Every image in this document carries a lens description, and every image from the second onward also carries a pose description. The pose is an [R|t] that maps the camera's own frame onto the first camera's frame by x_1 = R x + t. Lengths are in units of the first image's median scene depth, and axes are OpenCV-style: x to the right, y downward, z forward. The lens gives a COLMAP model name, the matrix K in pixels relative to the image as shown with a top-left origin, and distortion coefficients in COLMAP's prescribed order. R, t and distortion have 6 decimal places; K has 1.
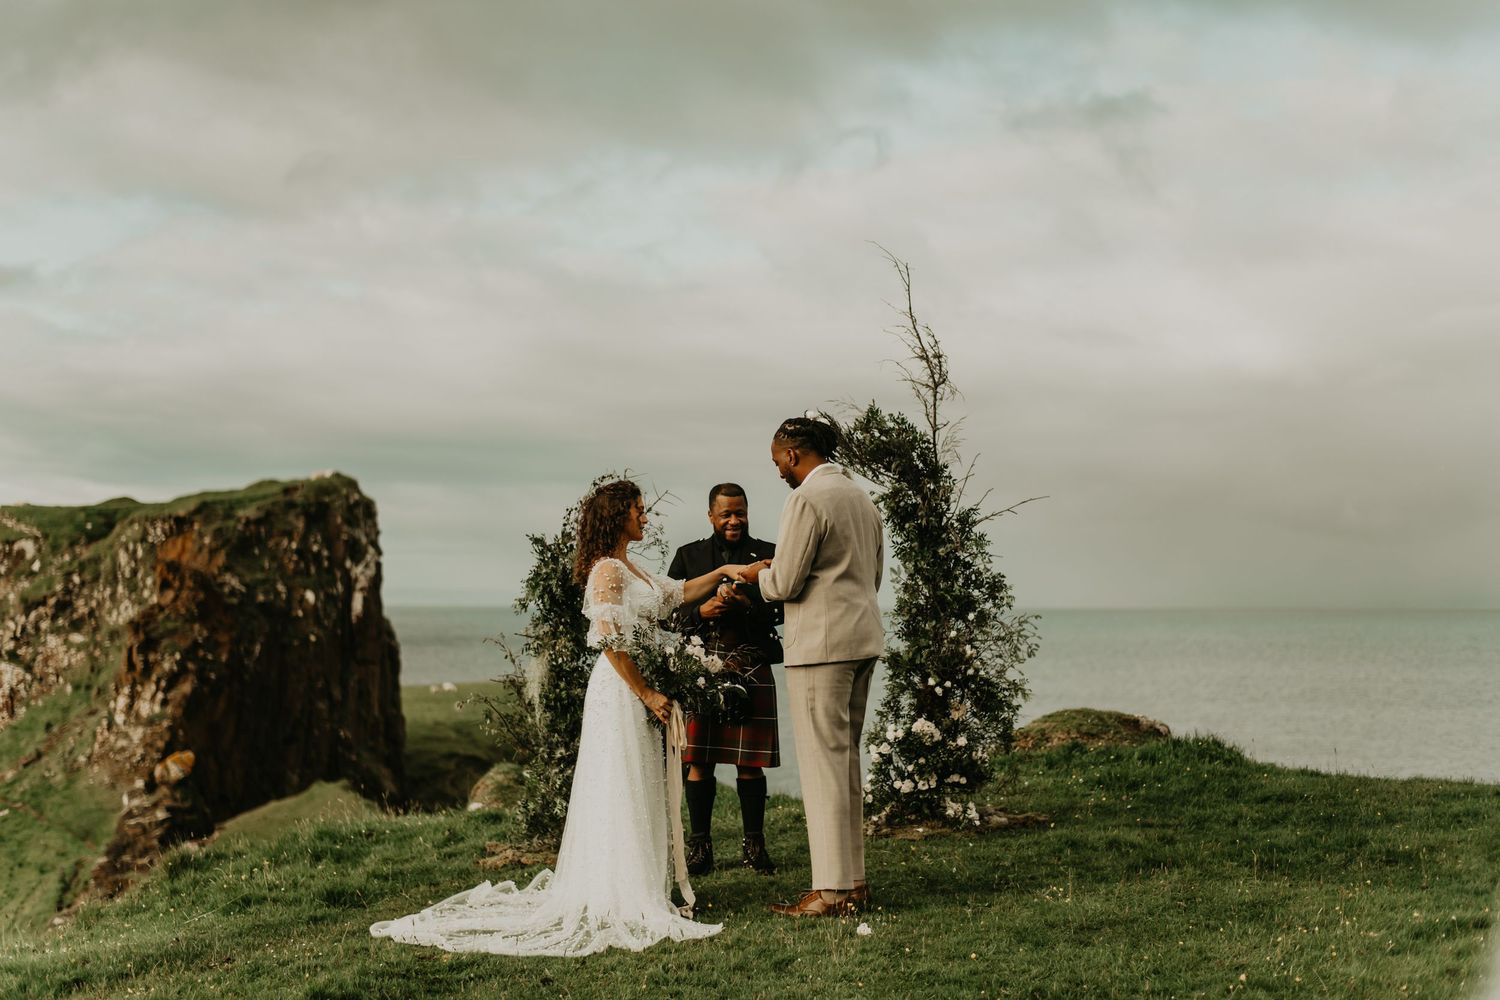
lens RADIAL K [[2153.3, 0, 748.6], [0, 2153.3, 498.6], [0, 0, 1]] dist [-0.078803, 0.000000]
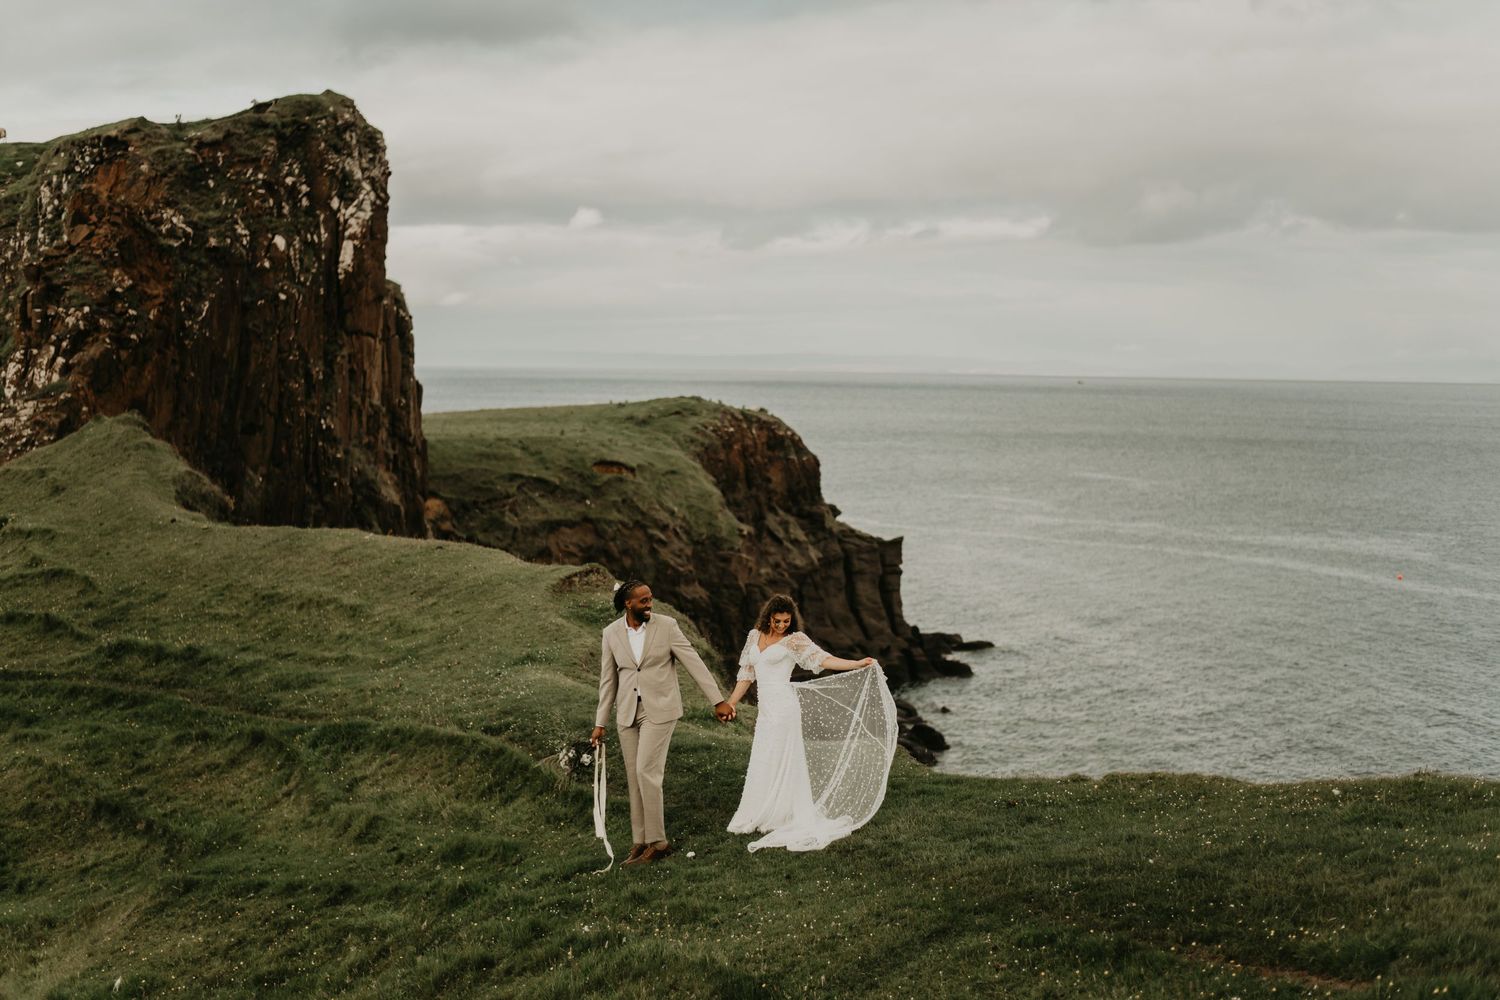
lens RADIAL K [[2153.3, 0, 750.7], [0, 2153.3, 502.2], [0, 0, 1]] dist [-0.078803, 0.000000]
pose [[0.996521, 0.013433, -0.082255, 0.024976], [-0.004986, 0.994766, 0.102053, 0.058837], [0.083195, -0.101288, 0.991372, 0.253366]]
